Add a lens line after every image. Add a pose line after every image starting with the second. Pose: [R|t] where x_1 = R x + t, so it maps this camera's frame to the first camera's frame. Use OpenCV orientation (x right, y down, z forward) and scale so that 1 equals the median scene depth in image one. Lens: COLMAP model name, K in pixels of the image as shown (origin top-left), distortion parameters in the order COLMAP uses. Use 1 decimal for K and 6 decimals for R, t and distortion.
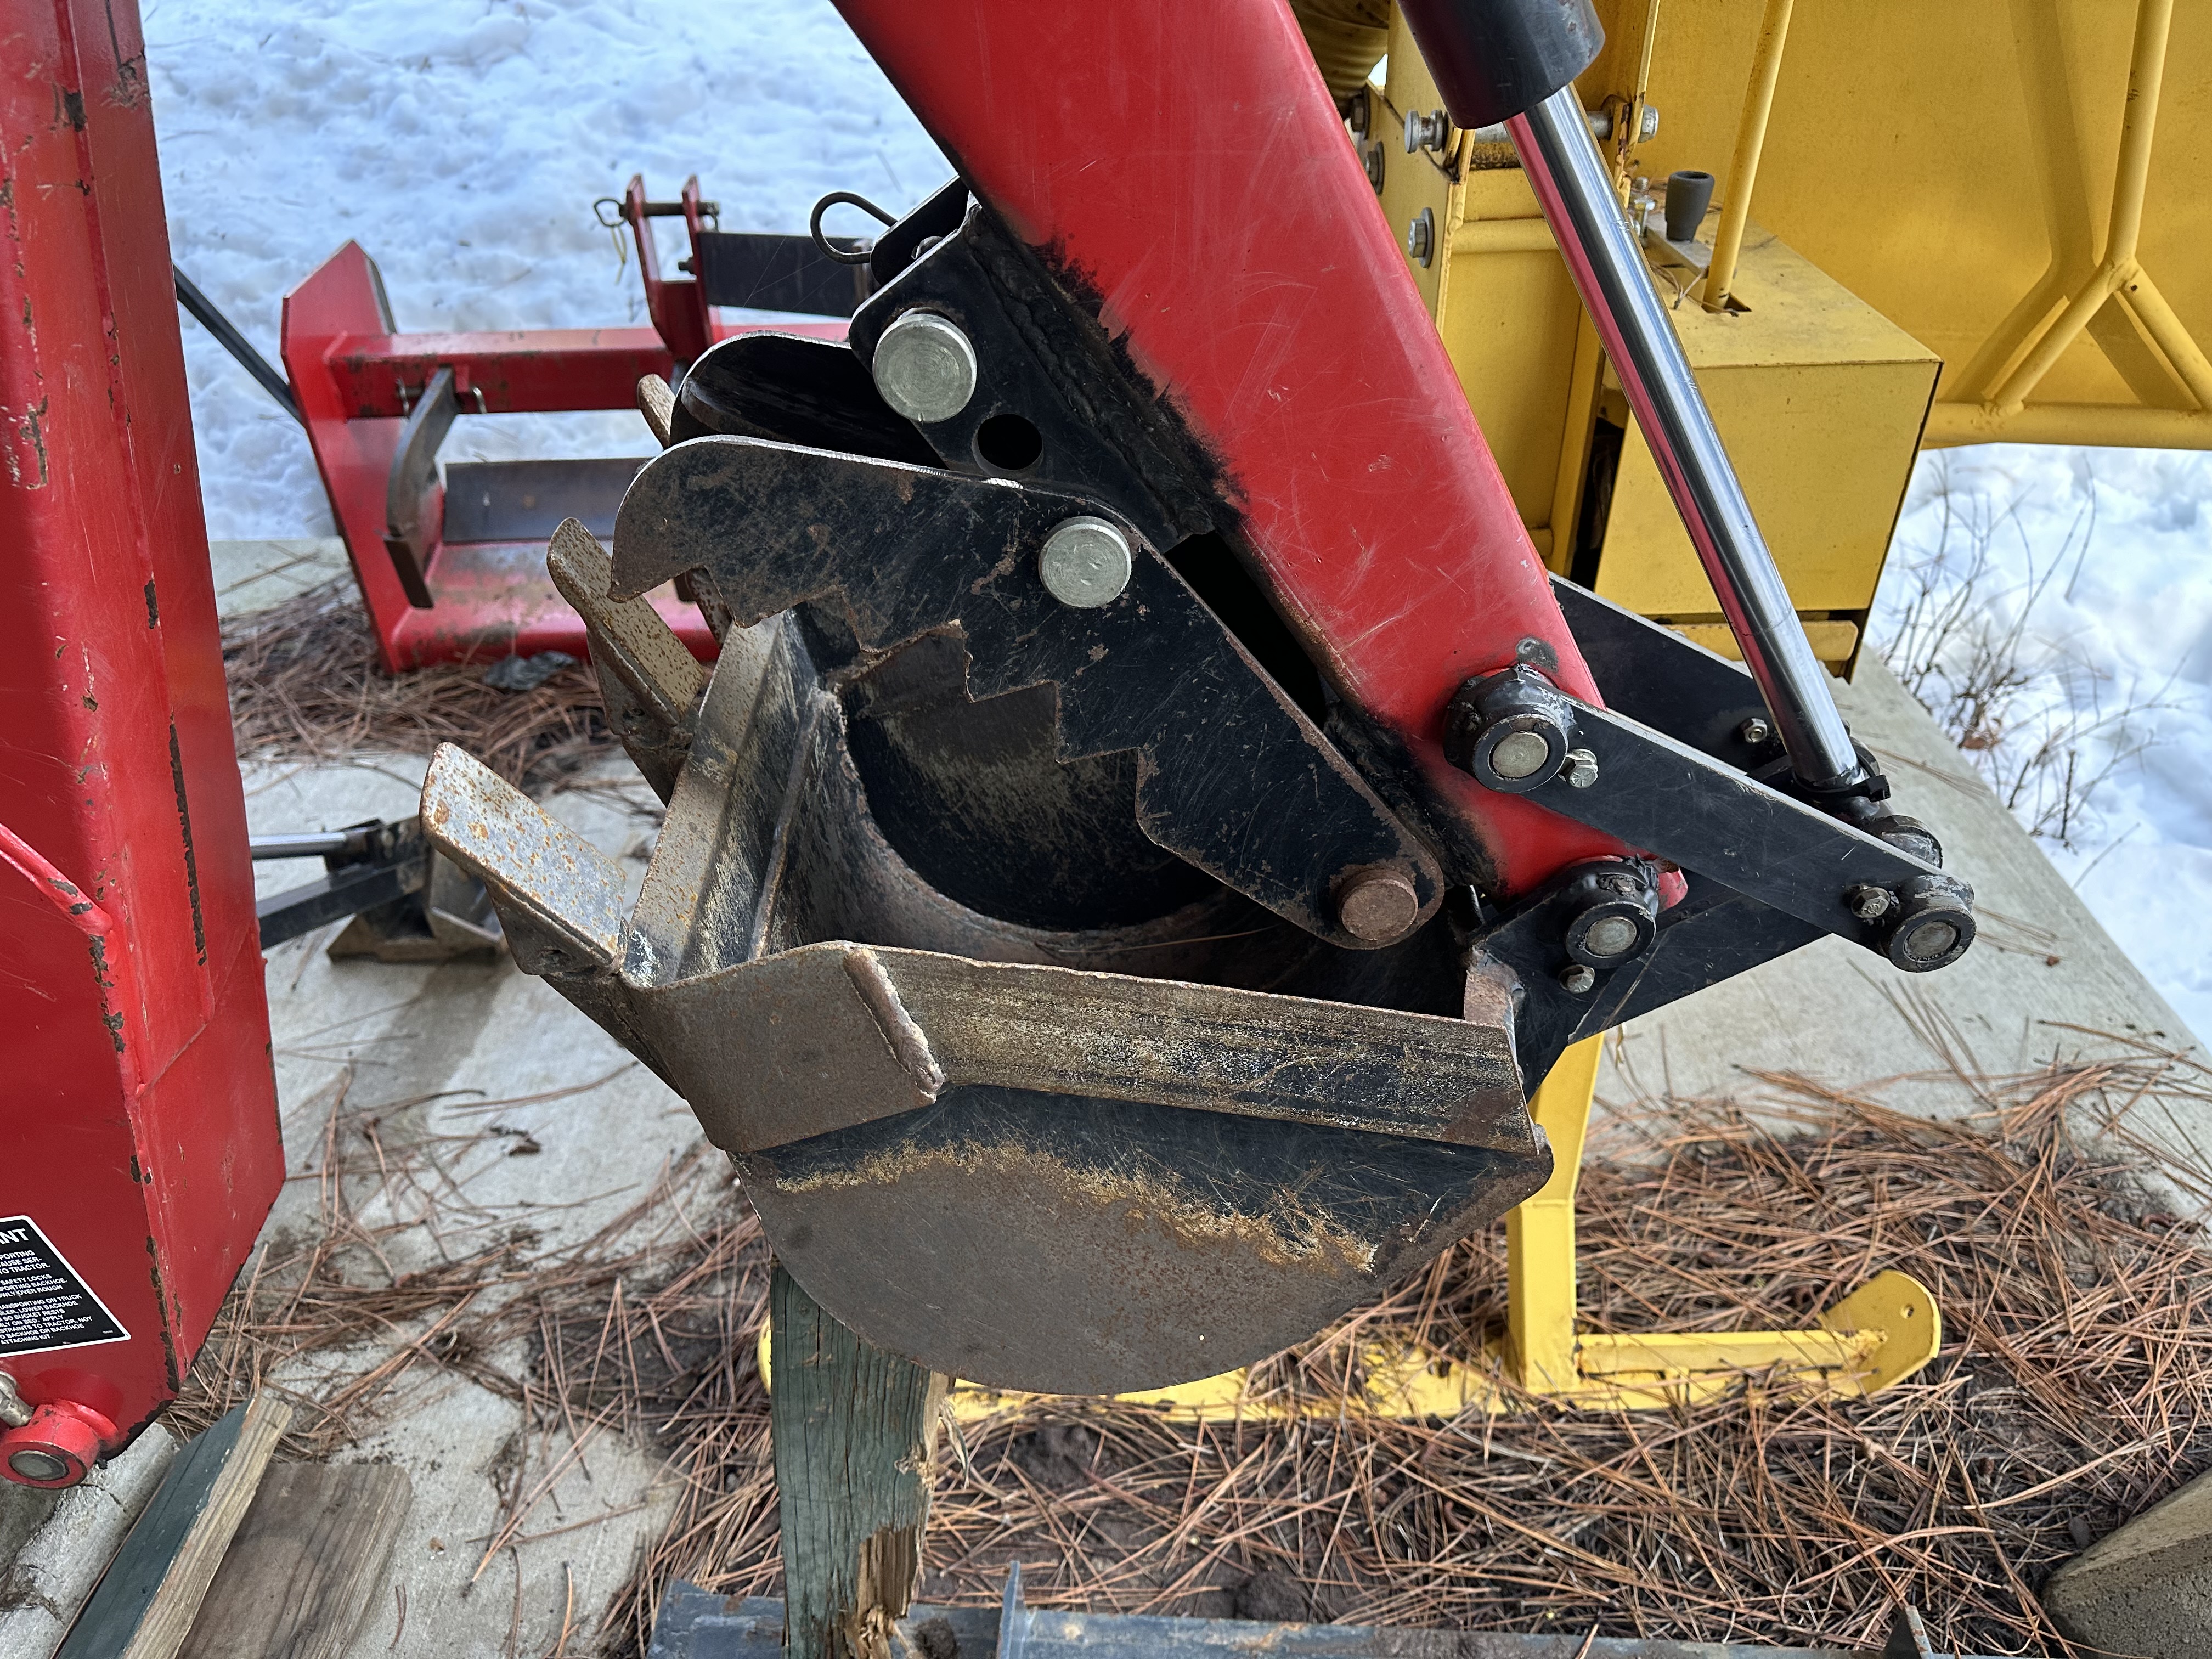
lens RADIAL K [[1579.1, 0, 1106.0], [0, 1579.1, 829.5], [0, 0, 1]] dist [0.003619, 0.001655]
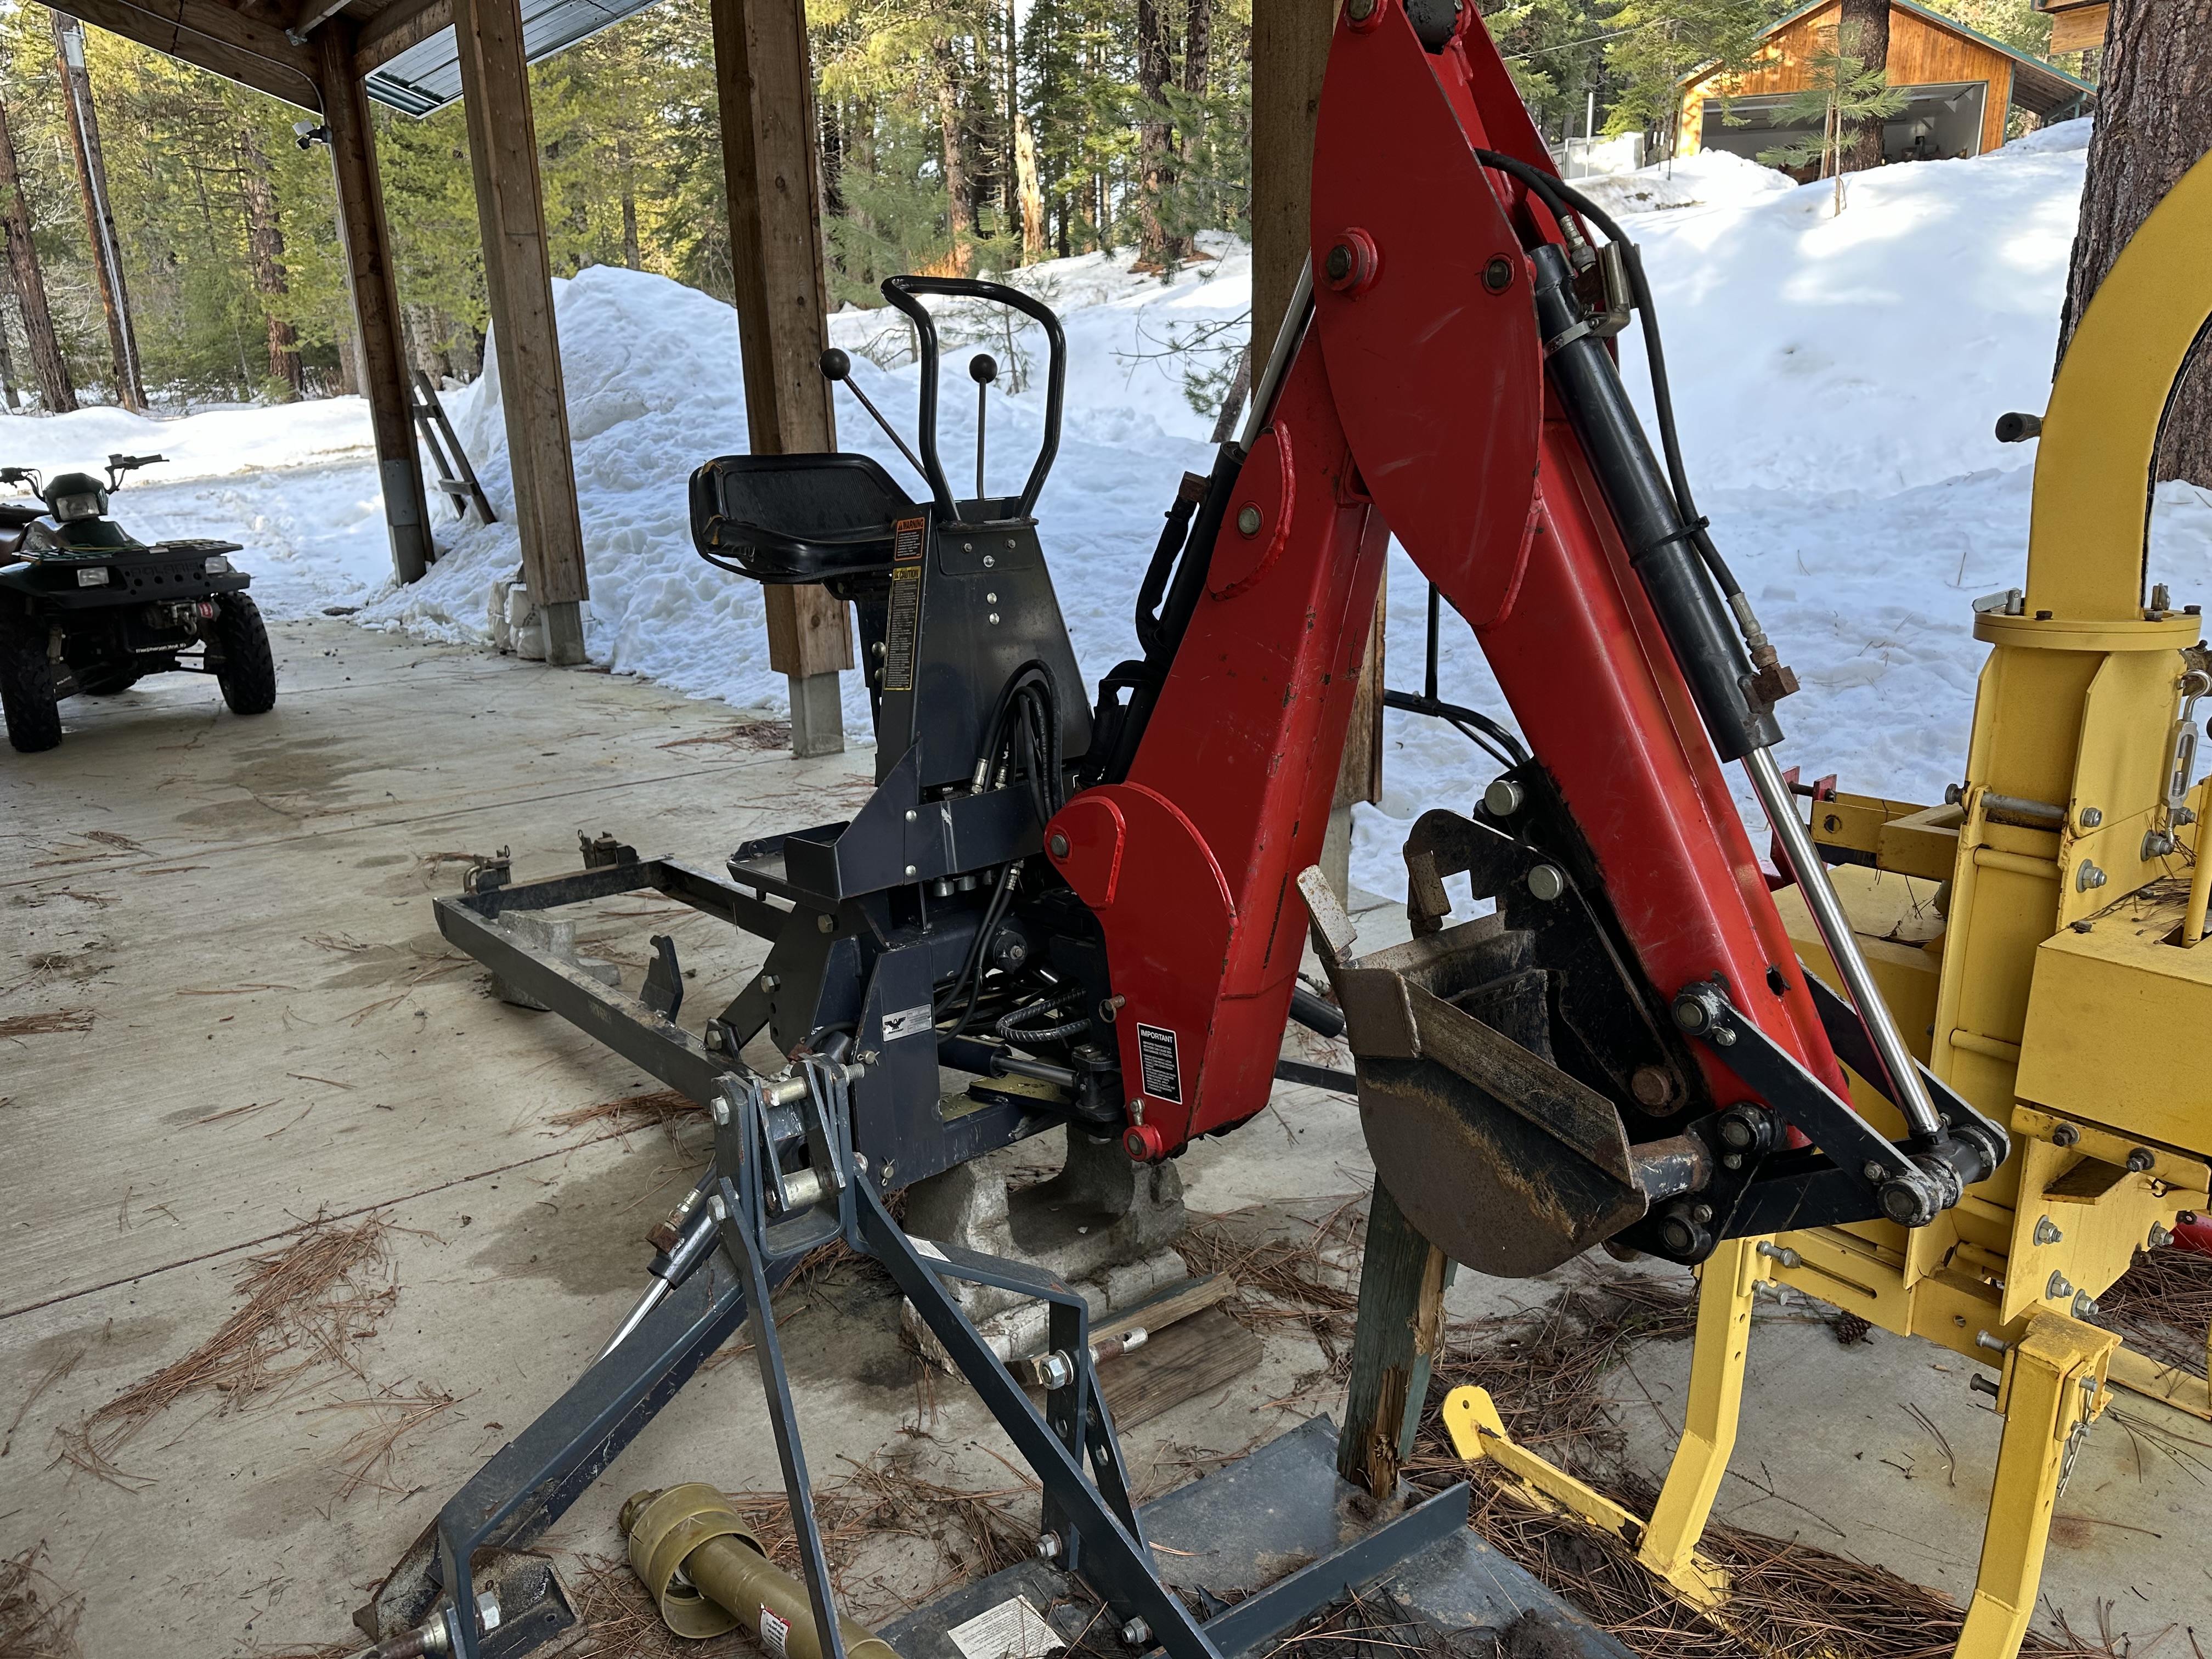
lens RADIAL K [[1579.1, 0, 1106.0], [0, 1579.1, 829.5], [0, 0, 1]] dist [0.003619, 0.001655]
pose [[0.618974, 0.221871, -0.753422, 0.875785], [-0.463375, 0.877694, -0.122219, 0.241885], [0.634157, 0.424767, 0.646079, -0.697355]]
